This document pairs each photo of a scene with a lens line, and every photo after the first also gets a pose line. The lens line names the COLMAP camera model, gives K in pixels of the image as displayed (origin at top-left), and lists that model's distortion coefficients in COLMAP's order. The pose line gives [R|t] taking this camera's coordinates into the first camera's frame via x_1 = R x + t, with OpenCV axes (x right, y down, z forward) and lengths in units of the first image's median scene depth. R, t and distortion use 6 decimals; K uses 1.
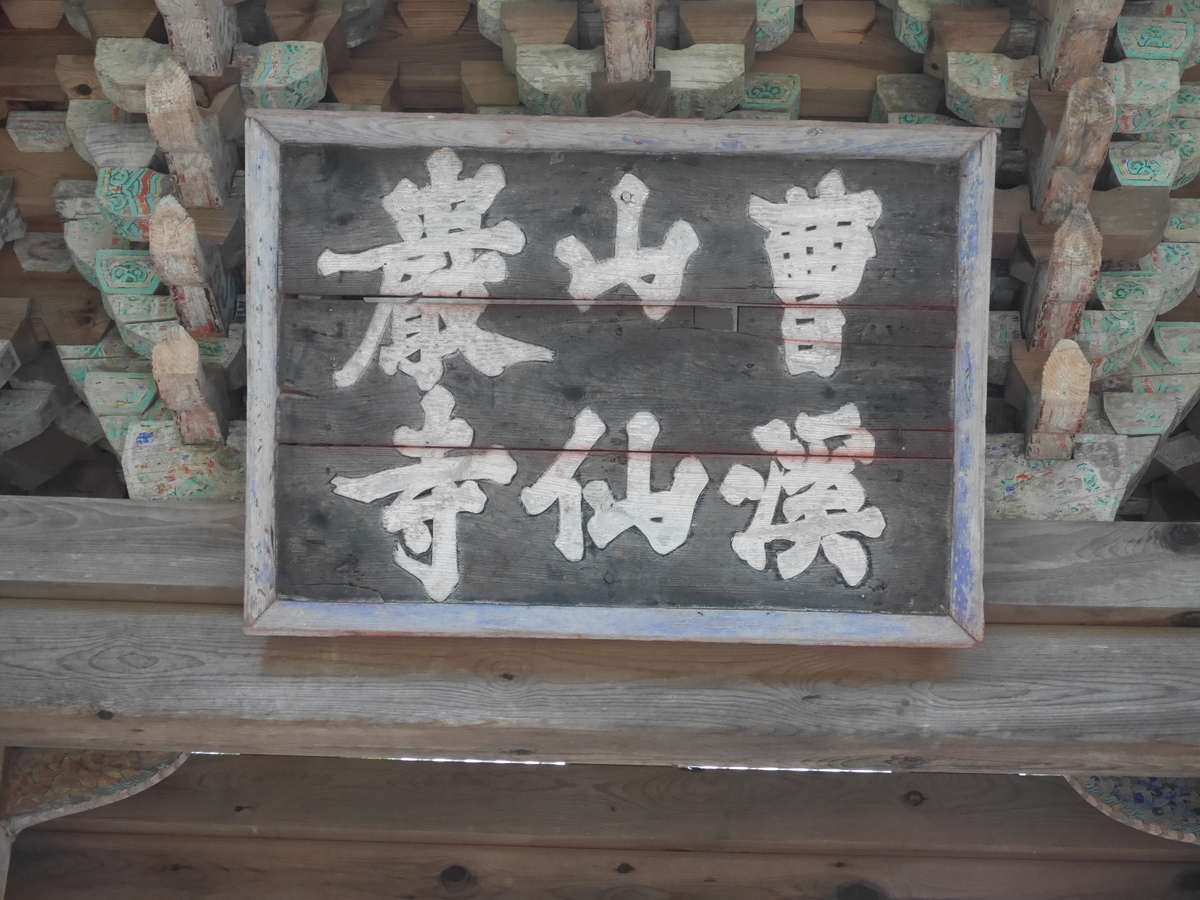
lens RADIAL K [[2251.9, 0, 601.2], [0, 2251.9, 450.9], [0, 0, 1]] dist [0.017022, 0.000000]
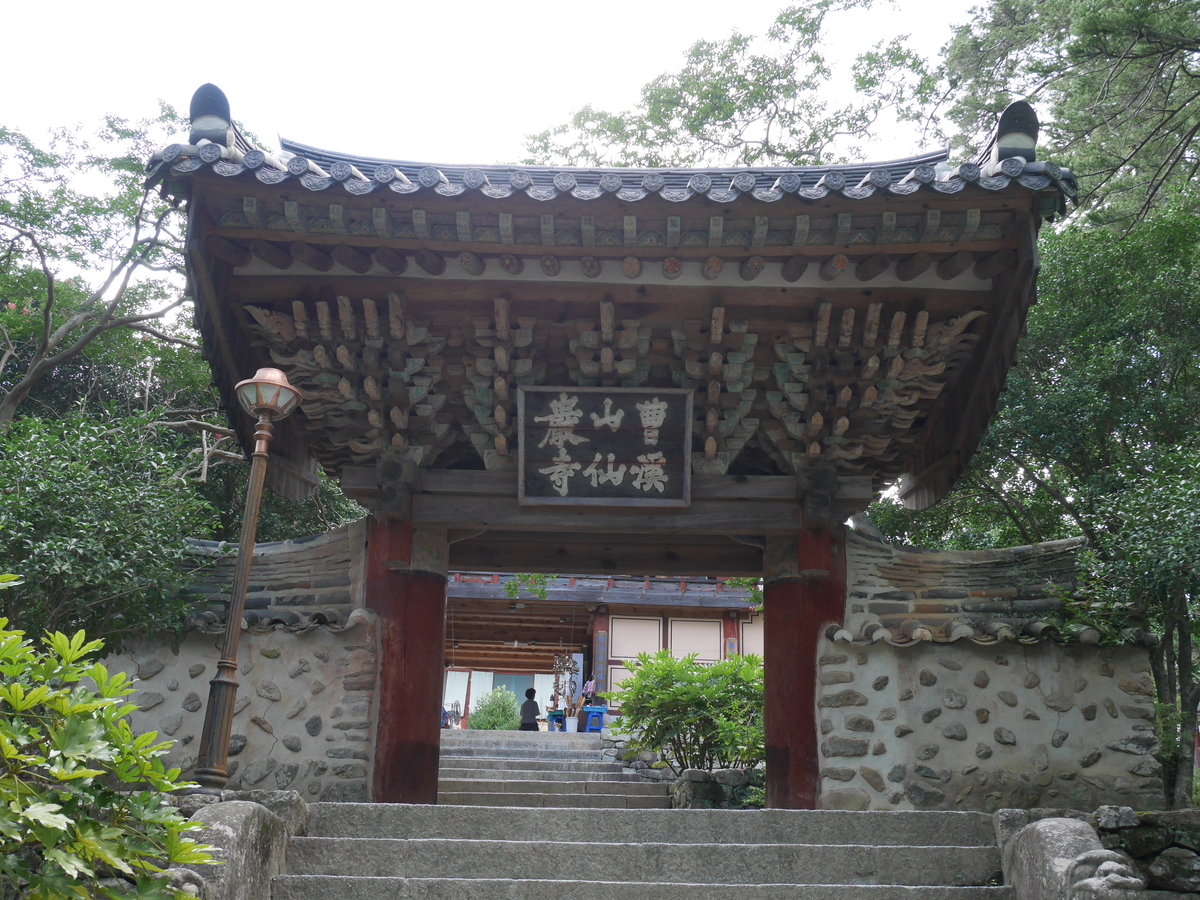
lens RADIAL K [[1537.4, 0, 599.4], [0, 1537.4, 449.5], [0, 0, 1]] dist [-0.000214, 0.000000]
pose [[0.999941, -0.008089, 0.007239, -0.024477], [0.006678, 0.984129, 0.177327, -0.537356], [-0.008558, -0.177268, 0.984125, -1.845781]]
